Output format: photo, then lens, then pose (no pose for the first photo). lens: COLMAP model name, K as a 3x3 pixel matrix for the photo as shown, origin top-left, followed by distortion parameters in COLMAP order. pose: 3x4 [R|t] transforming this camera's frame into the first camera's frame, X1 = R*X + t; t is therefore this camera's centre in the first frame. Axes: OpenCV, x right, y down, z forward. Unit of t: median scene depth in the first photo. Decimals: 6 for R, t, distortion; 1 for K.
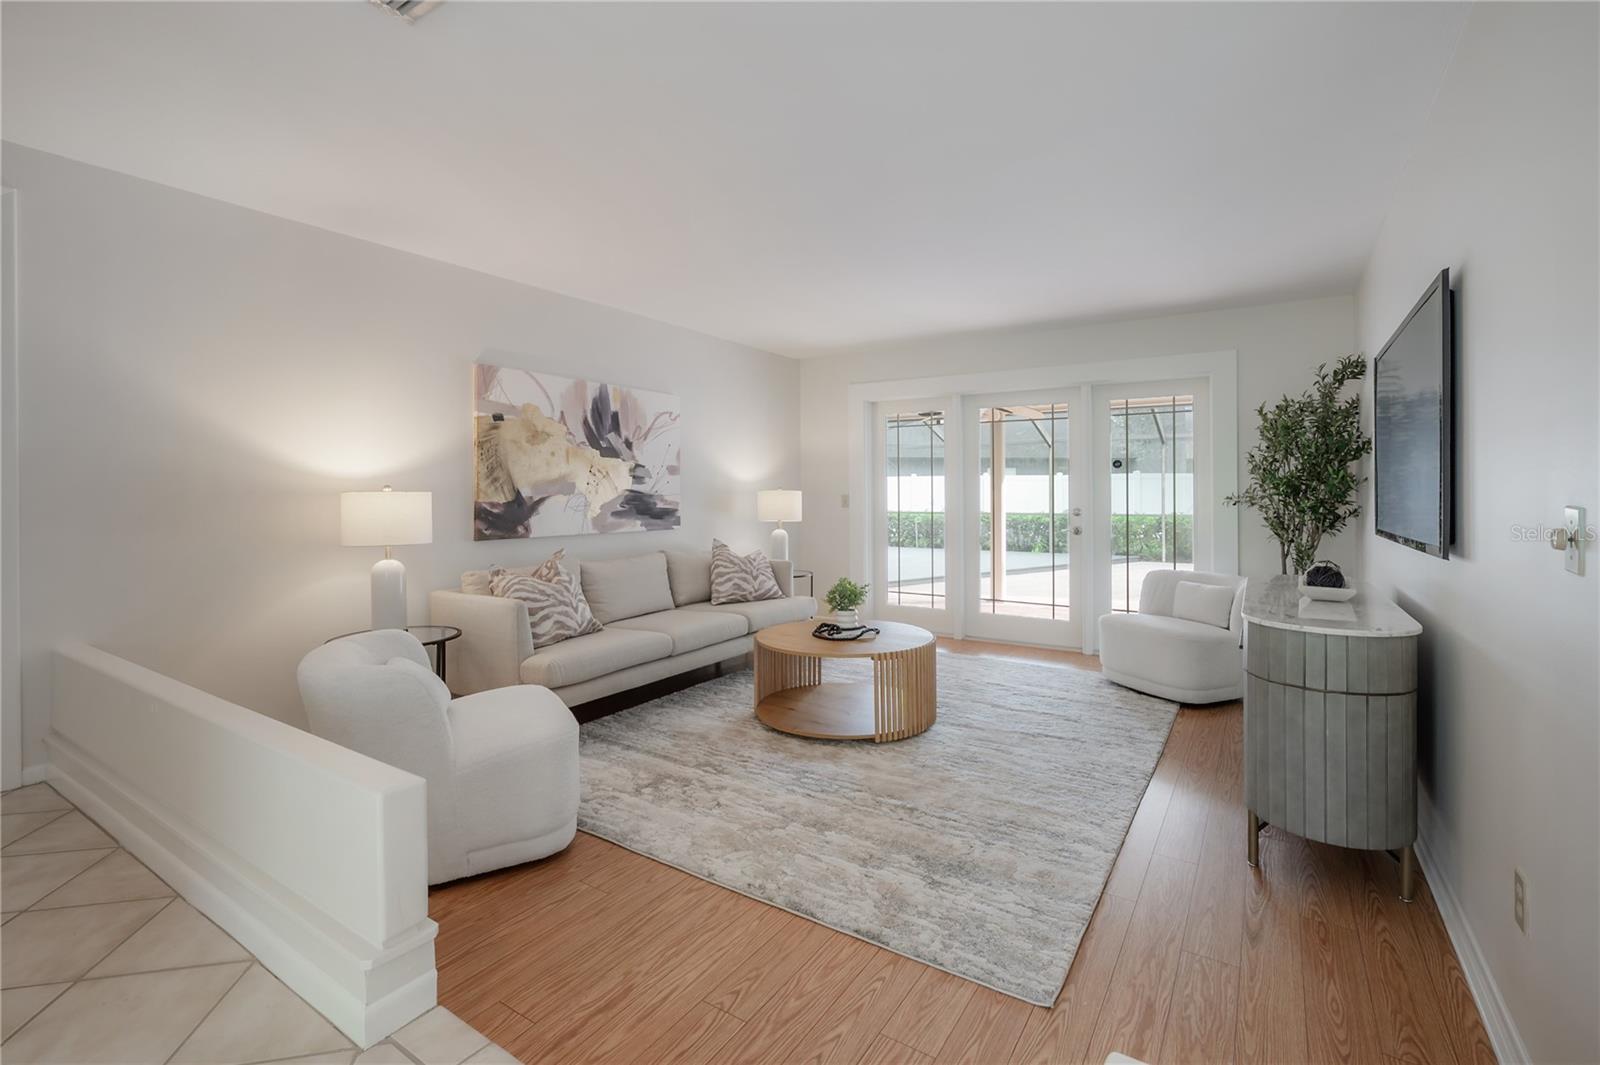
lens RADIAL K [[658.6, 0, 812.4], [0, 658.6, 504.5], [0, 0, 1]] dist [-0.003130, -0.000683]
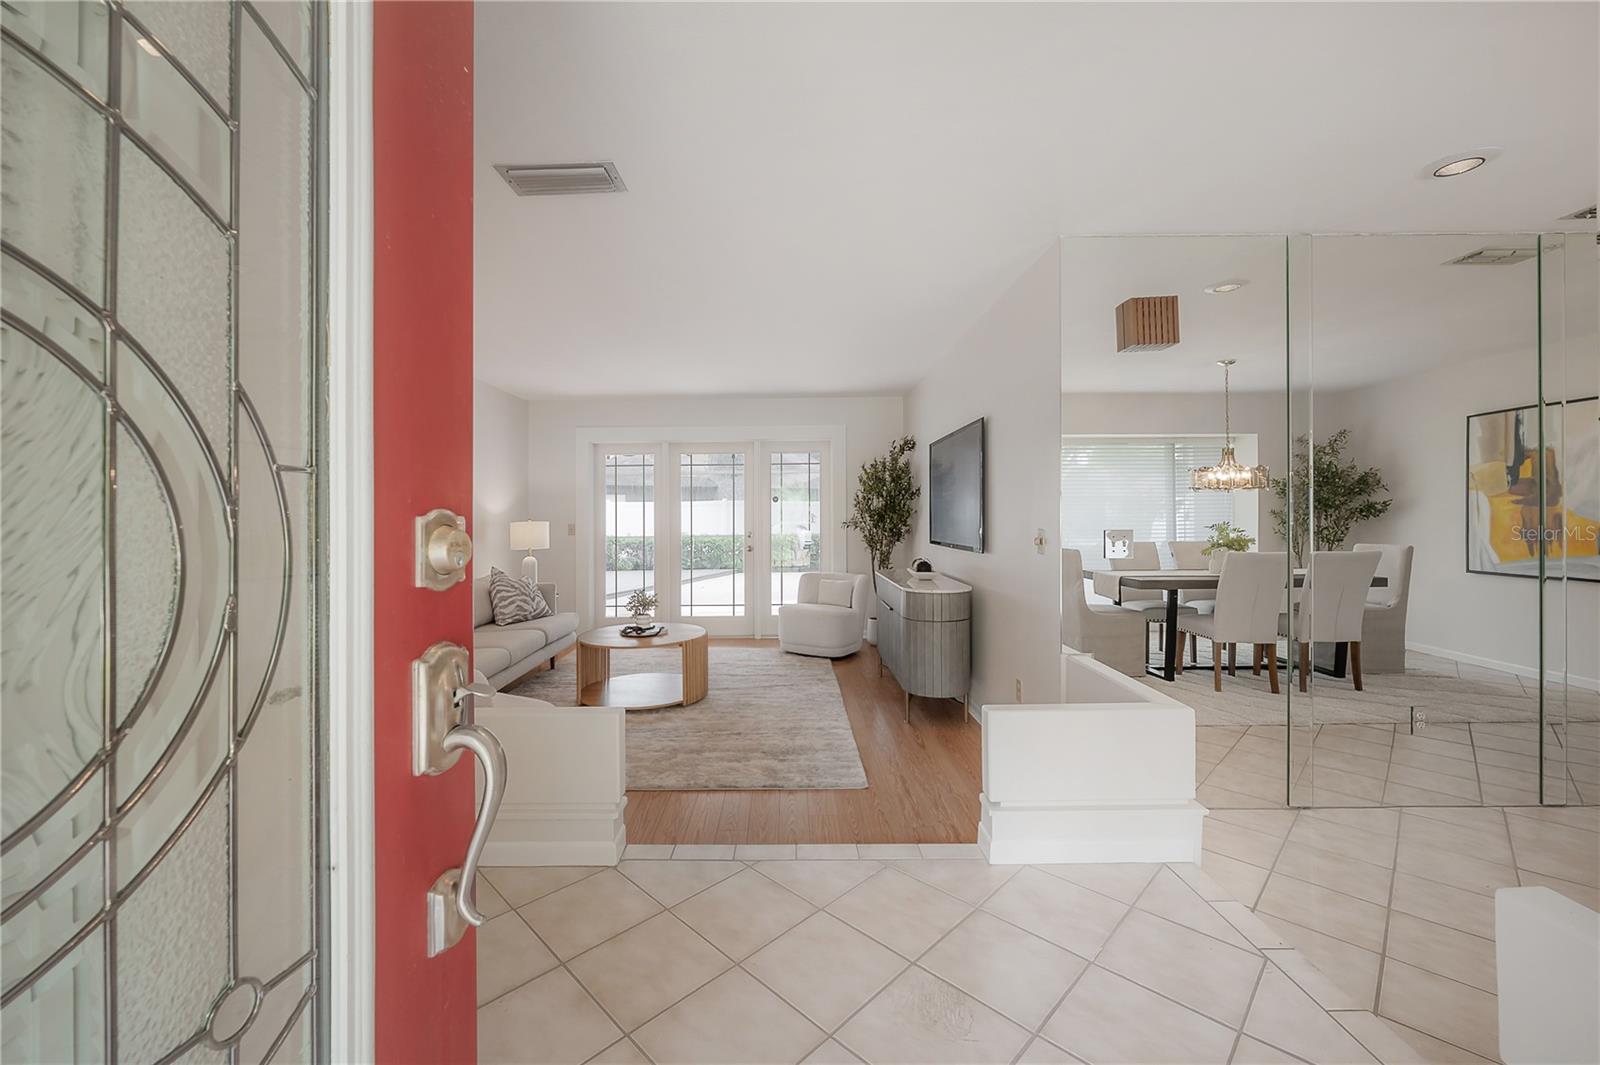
lens RADIAL K [[658.6, 0, 795.7], [0, 658.6, 548.4], [0, 0, 1]] dist [-0.003130, -0.000683]
pose [[0.812037, -0.035841, 0.582505, -0.381012], [0.017889, 0.999172, 0.036539, -0.009861], [-0.583332, -0.019251, 0.812006, -0.187213]]
